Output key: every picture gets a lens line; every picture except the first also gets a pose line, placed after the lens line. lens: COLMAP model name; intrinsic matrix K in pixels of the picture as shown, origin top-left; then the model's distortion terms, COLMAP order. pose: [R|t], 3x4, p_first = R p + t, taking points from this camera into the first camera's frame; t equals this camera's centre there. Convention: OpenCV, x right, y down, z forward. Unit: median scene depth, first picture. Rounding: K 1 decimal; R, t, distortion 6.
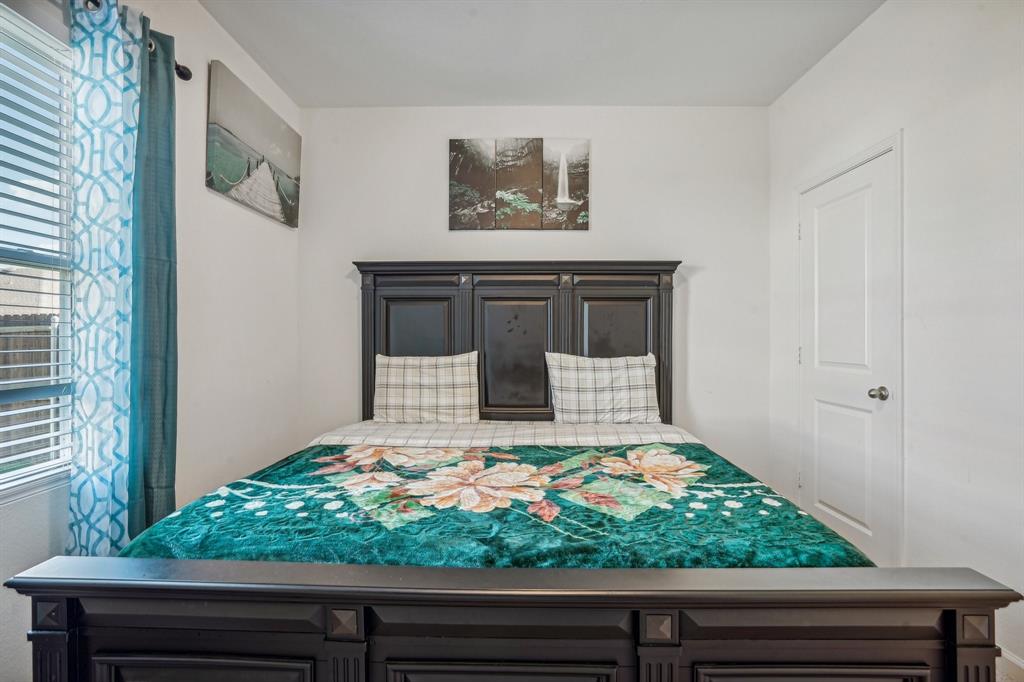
lens RADIAL K [[489.2, 0, 508.8], [0, 489.2, 345.7], [0, 0, 1]] dist [-0.051262, 0.024148]
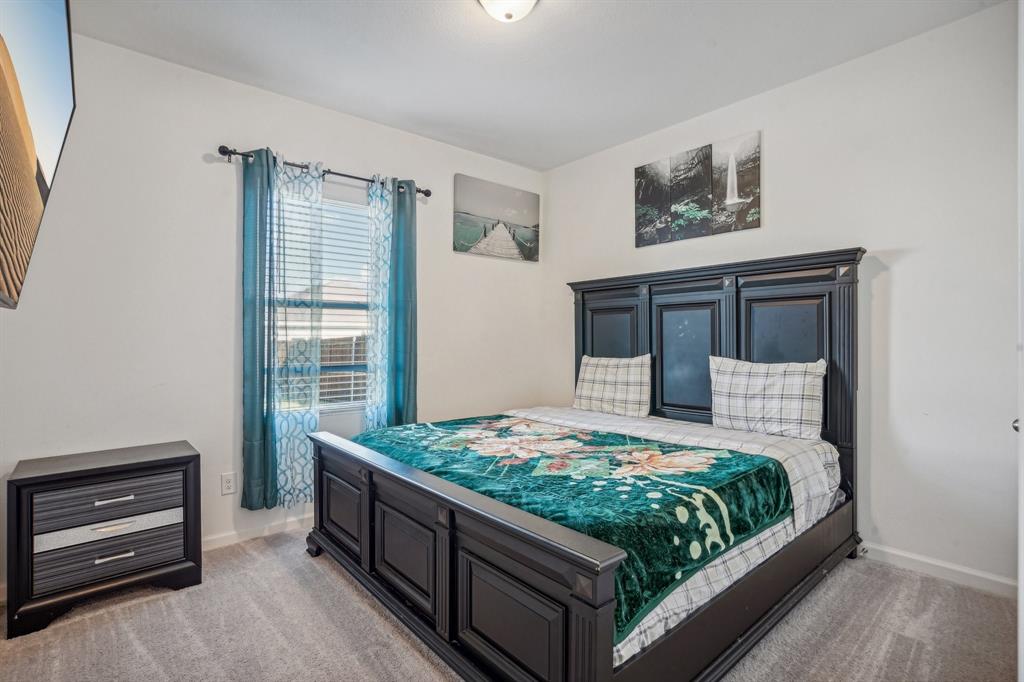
lens RADIAL K [[501.9, 0, 512.0], [0, 501.9, 341.0], [0, 0, 1]] dist [-0.001709, -0.000023]
pose [[0.666924, -0.002488, -0.745122, 0.581670], [-0.008614, 0.999902, -0.011048, -0.002786], [0.745076, 0.013787, 0.666837, 0.001203]]
